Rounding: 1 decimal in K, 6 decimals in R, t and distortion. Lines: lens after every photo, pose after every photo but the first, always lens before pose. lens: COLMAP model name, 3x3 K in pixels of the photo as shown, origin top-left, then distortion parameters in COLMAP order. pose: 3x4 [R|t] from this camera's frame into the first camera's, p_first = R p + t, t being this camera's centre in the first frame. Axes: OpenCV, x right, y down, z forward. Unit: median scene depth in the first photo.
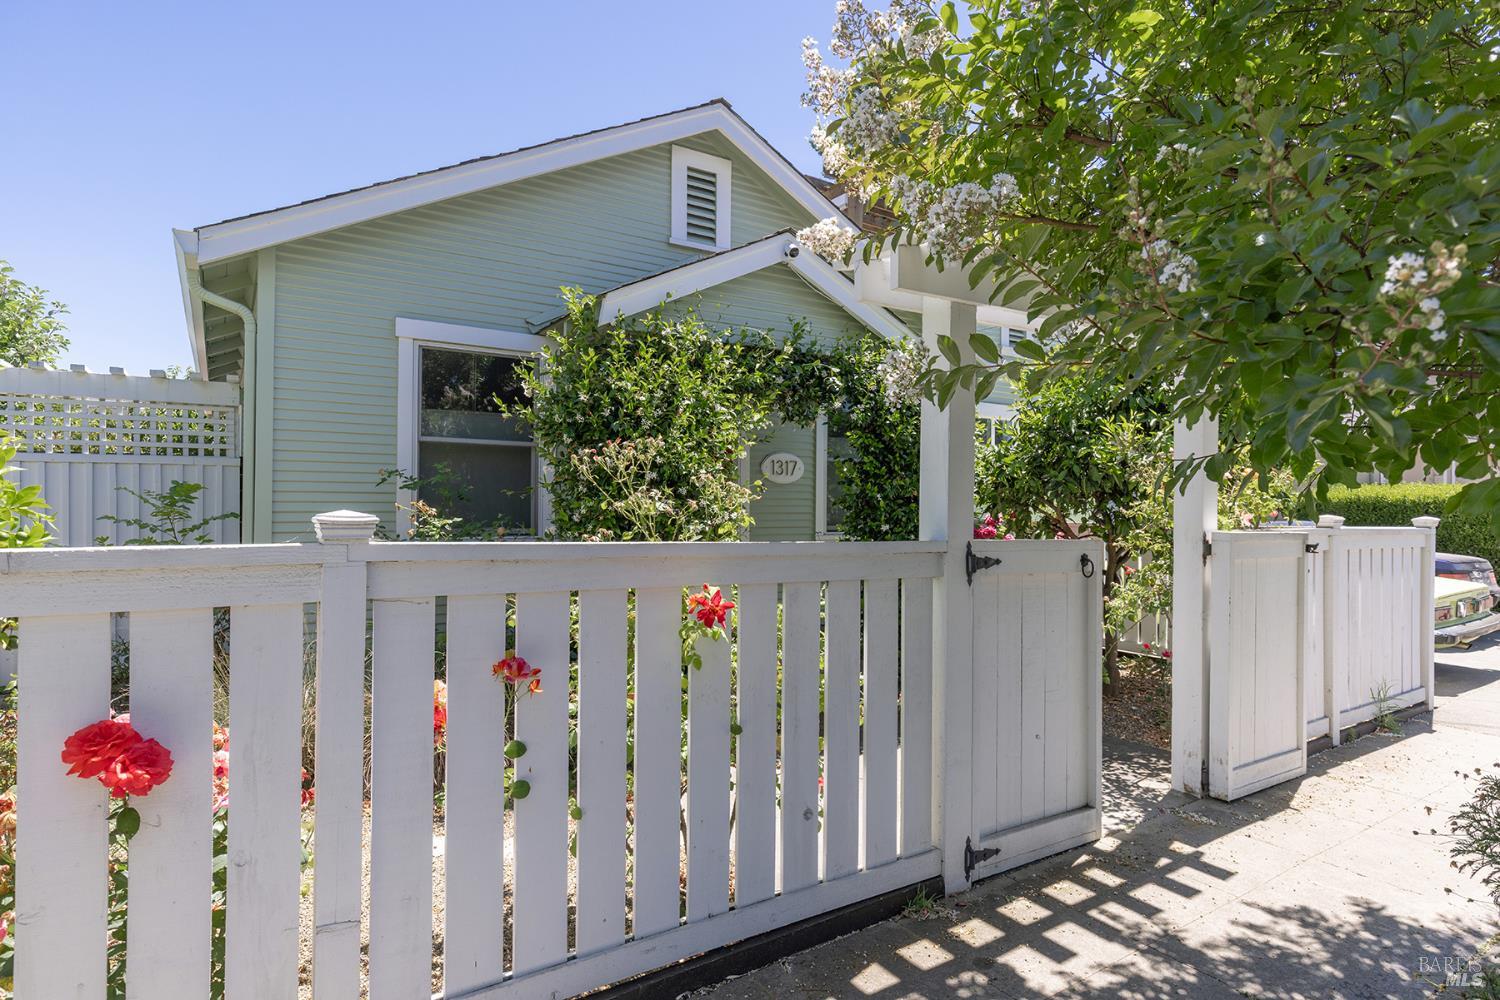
lens RADIAL K [[832.2, 0, 752.1], [0, 832.2, 497.7], [0, 0, 1]] dist [0.000804, -0.000053]
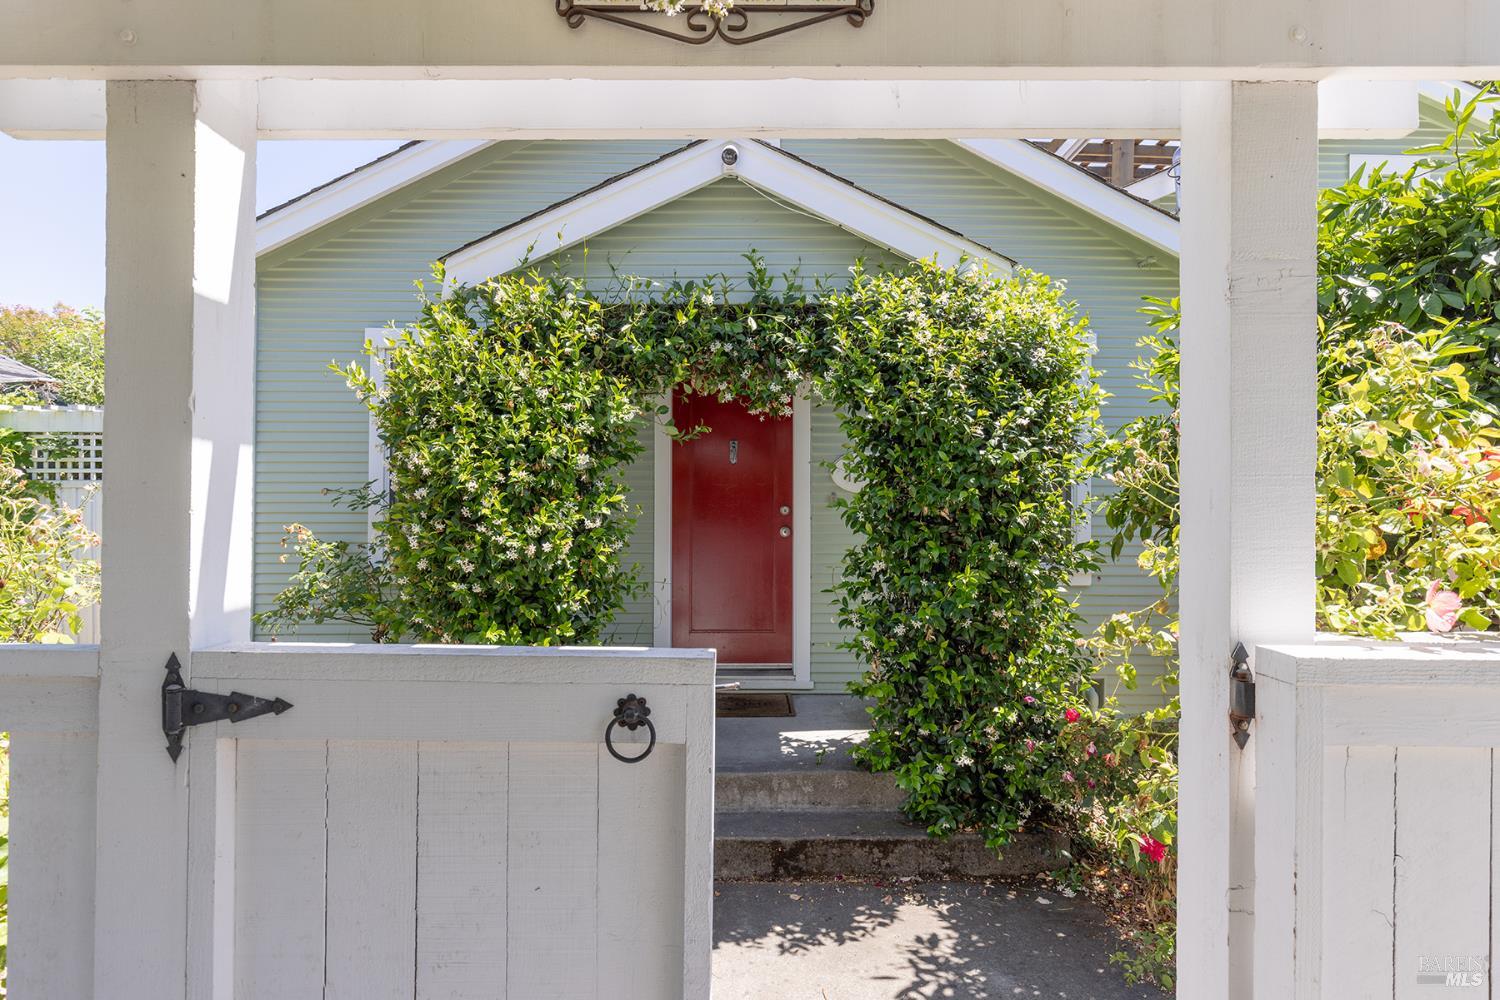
lens RADIAL K [[801.0, 0, 749.5], [0, 801.0, 501.8], [0, 0, 1]] dist [-0.003757, -0.000531]
pose [[0.846984, -0.008068, -0.531557, 0.546415], [0.003770, 0.999951, -0.009170, -0.013075], [0.531604, 0.005763, 0.846973, 0.627369]]
